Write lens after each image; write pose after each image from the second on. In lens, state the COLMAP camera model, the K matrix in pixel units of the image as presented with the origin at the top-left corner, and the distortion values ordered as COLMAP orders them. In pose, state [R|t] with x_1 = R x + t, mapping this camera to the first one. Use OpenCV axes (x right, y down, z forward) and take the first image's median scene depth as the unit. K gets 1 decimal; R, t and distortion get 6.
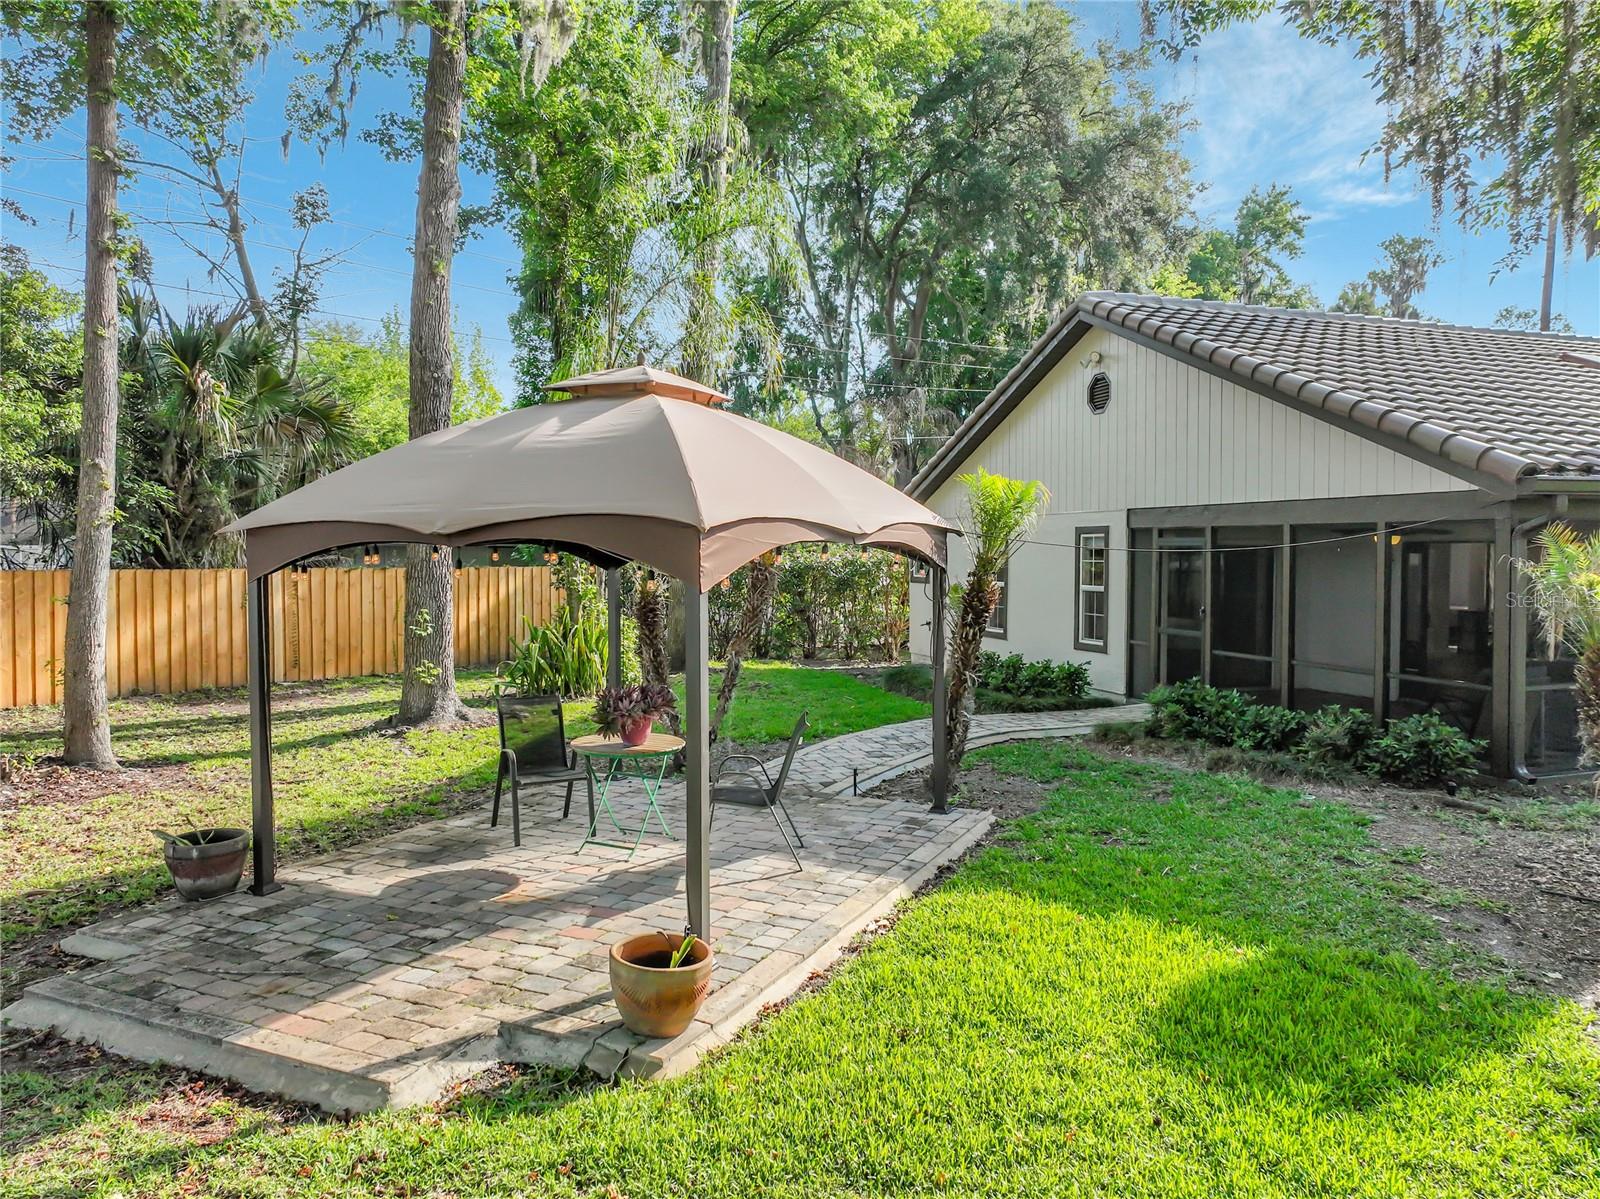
lens RADIAL K [[1186.1, 0, 800.0], [0, 1186.1, 599.5], [0, 0, 1]] dist [0.006658, 0.004021]
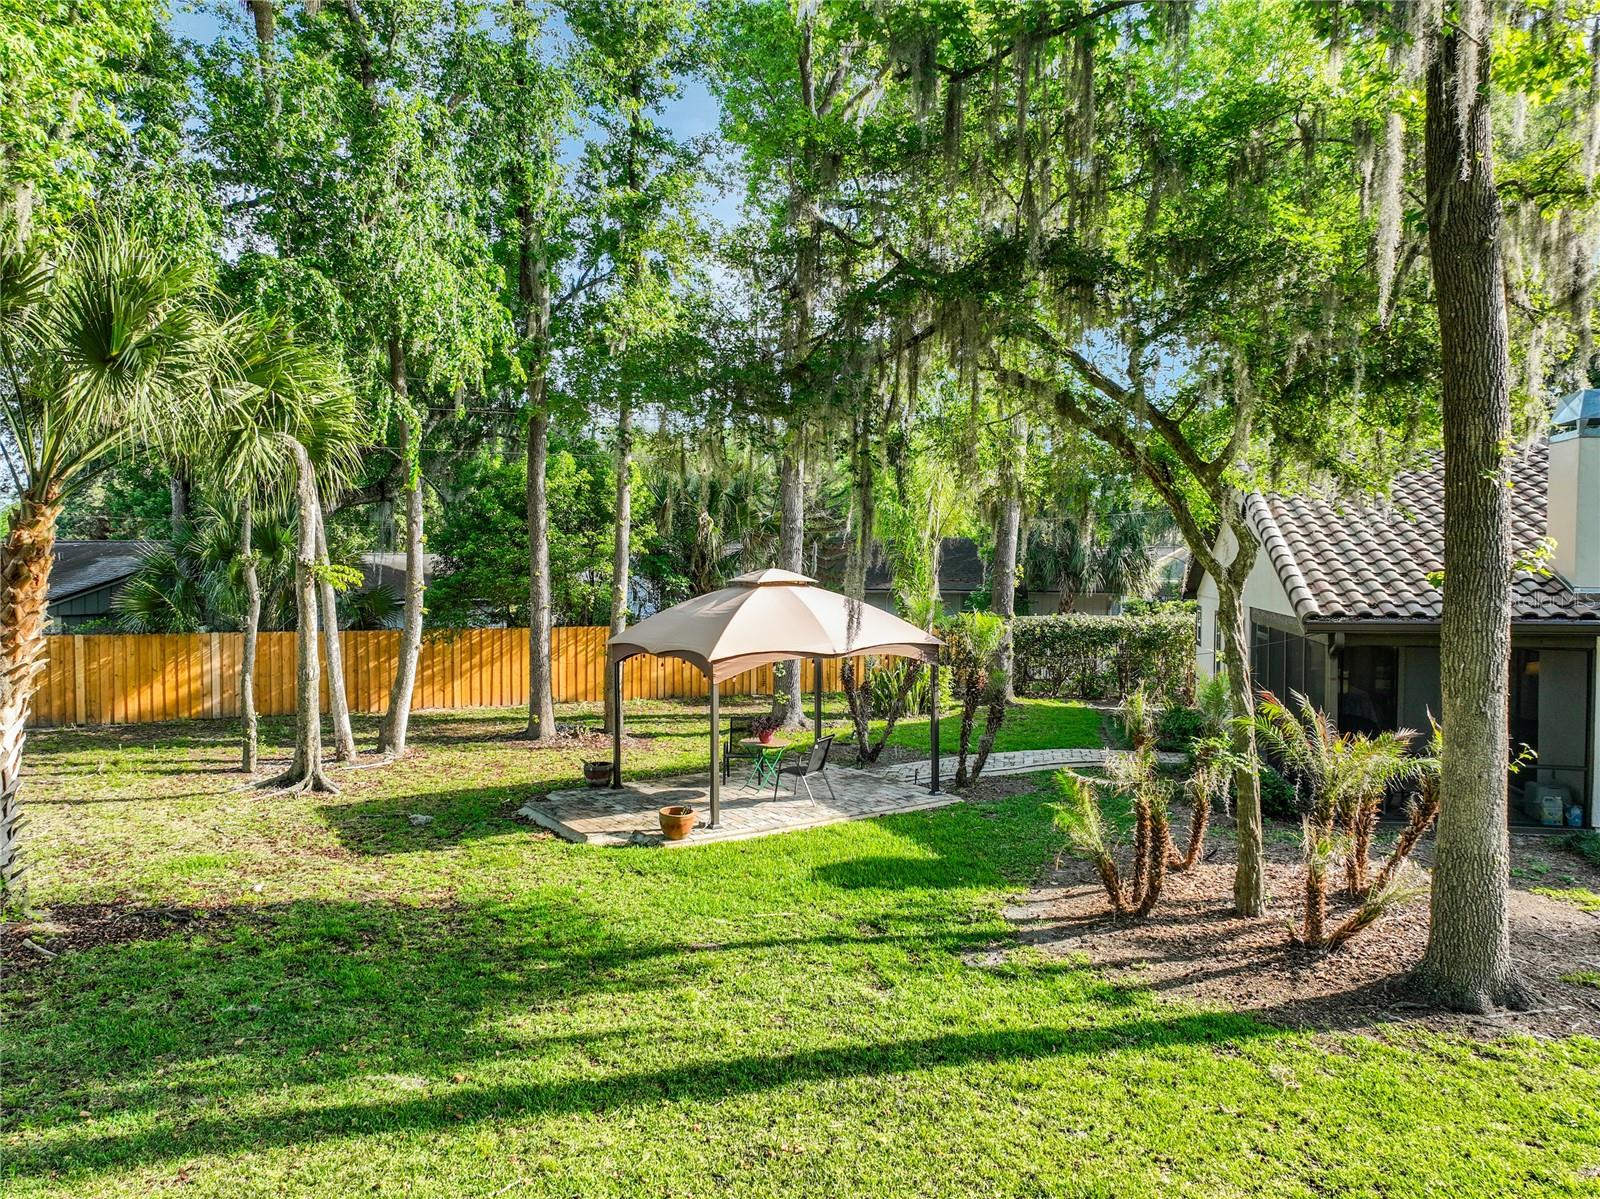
lens RADIAL K [[1186.1, 0, 800.0], [0, 1186.1, 599.5], [0, 0, 1]] dist [0.006658, 0.004021]
pose [[0.862191, 0.021361, -0.506133, 0.836601], [-0.024773, 0.999693, -0.000008, -0.118178], [0.505977, 0.012545, 0.862456, -0.706476]]
